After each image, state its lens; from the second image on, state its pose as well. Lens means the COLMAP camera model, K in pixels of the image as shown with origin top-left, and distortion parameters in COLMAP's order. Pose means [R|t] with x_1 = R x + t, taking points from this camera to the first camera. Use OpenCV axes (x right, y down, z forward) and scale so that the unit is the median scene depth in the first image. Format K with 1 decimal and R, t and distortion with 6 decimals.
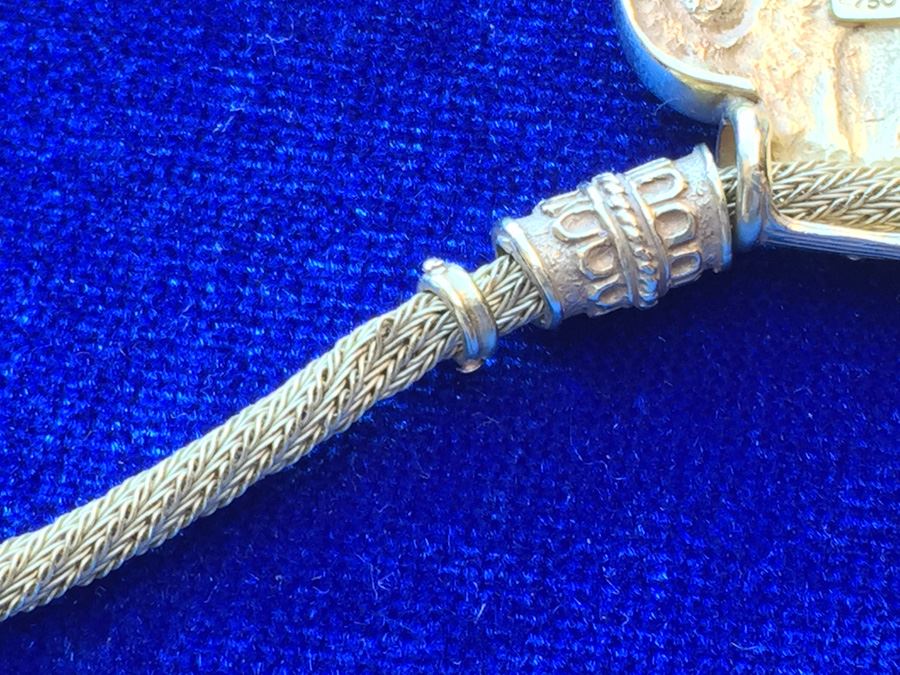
lens RADIAL K [[2376.0, 0, 450.0], [0, 2376.0, 337.5], [0, 0, 1]] dist [0.023608, 0.228519]
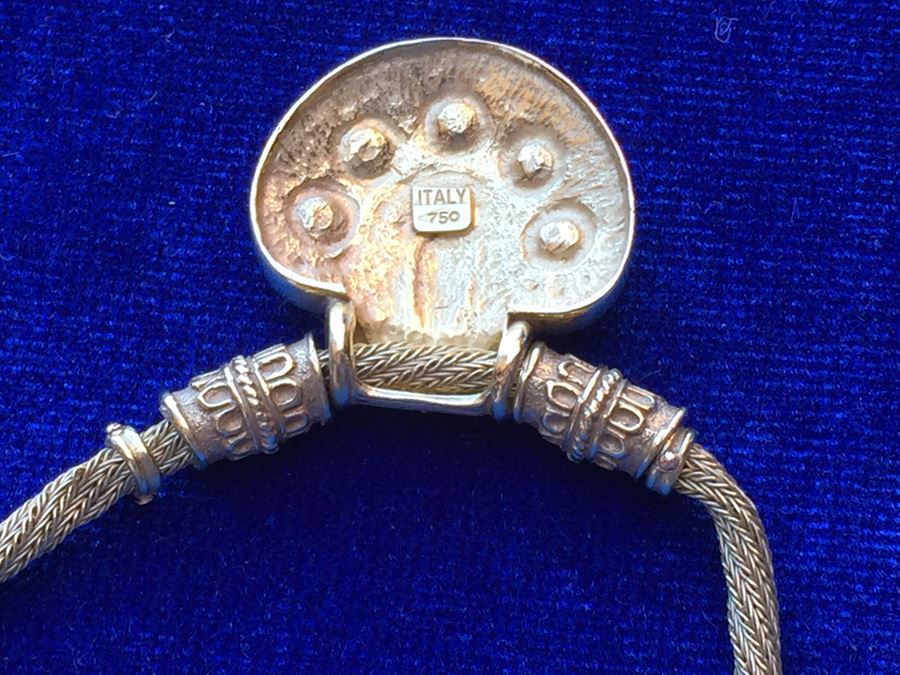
lens RADIAL K [[2376.0, 0, 450.0], [0, 2376.0, 337.5], [0, 0, 1]] dist [0.023608, 0.228519]
pose [[0.999519, -0.029977, 0.007889, 0.178180], [0.029949, 0.999545, 0.003648, -0.081874], [-0.007995, -0.003410, 0.999962, -0.380539]]
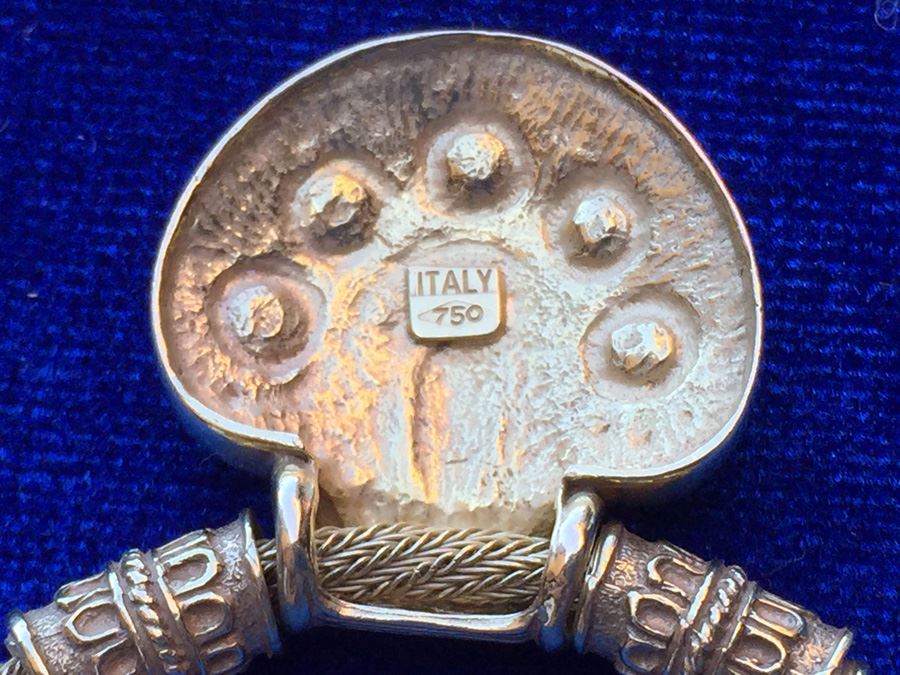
lens RADIAL K [[2376.0, 0, 450.0], [0, 2376.0, 337.5], [0, 0, 1]] dist [0.023608, 0.228519]
pose [[0.999077, -0.042758, 0.004094, 0.180705], [0.042597, 0.998529, 0.033559, -0.171498], [-0.005523, -0.033353, 0.999428, 0.142480]]
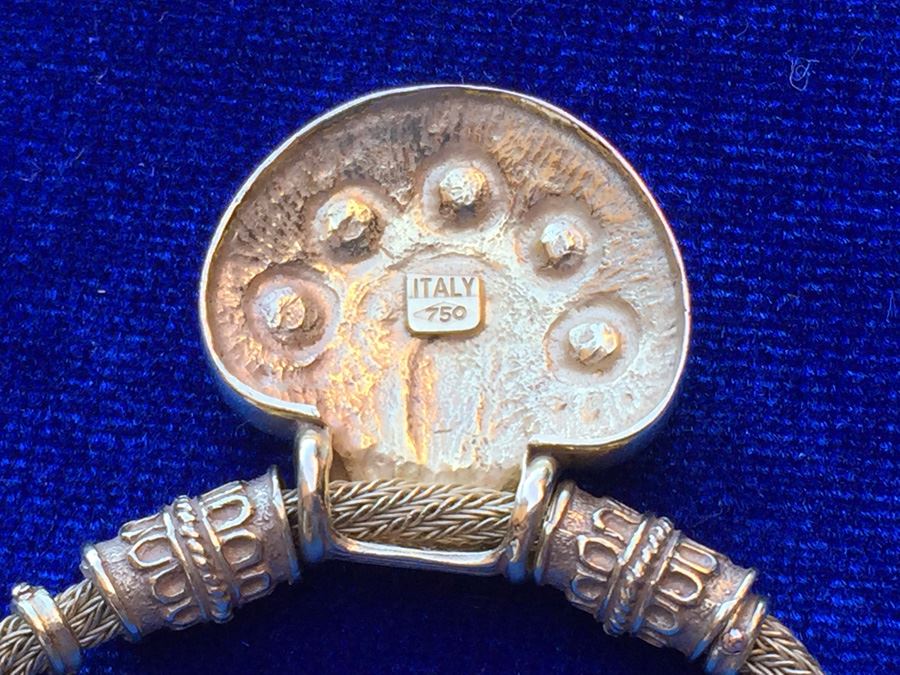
lens RADIAL K [[2353.4, 0, 450.0], [0, 2353.4, 337.5], [0, 0, 1]] dist [0.029064, -0.213845]
pose [[0.999656, -0.023426, 0.011779, 0.176339], [0.023129, 0.999426, 0.024749, -0.165835], [-0.012352, -0.024468, 0.999624, -0.064188]]
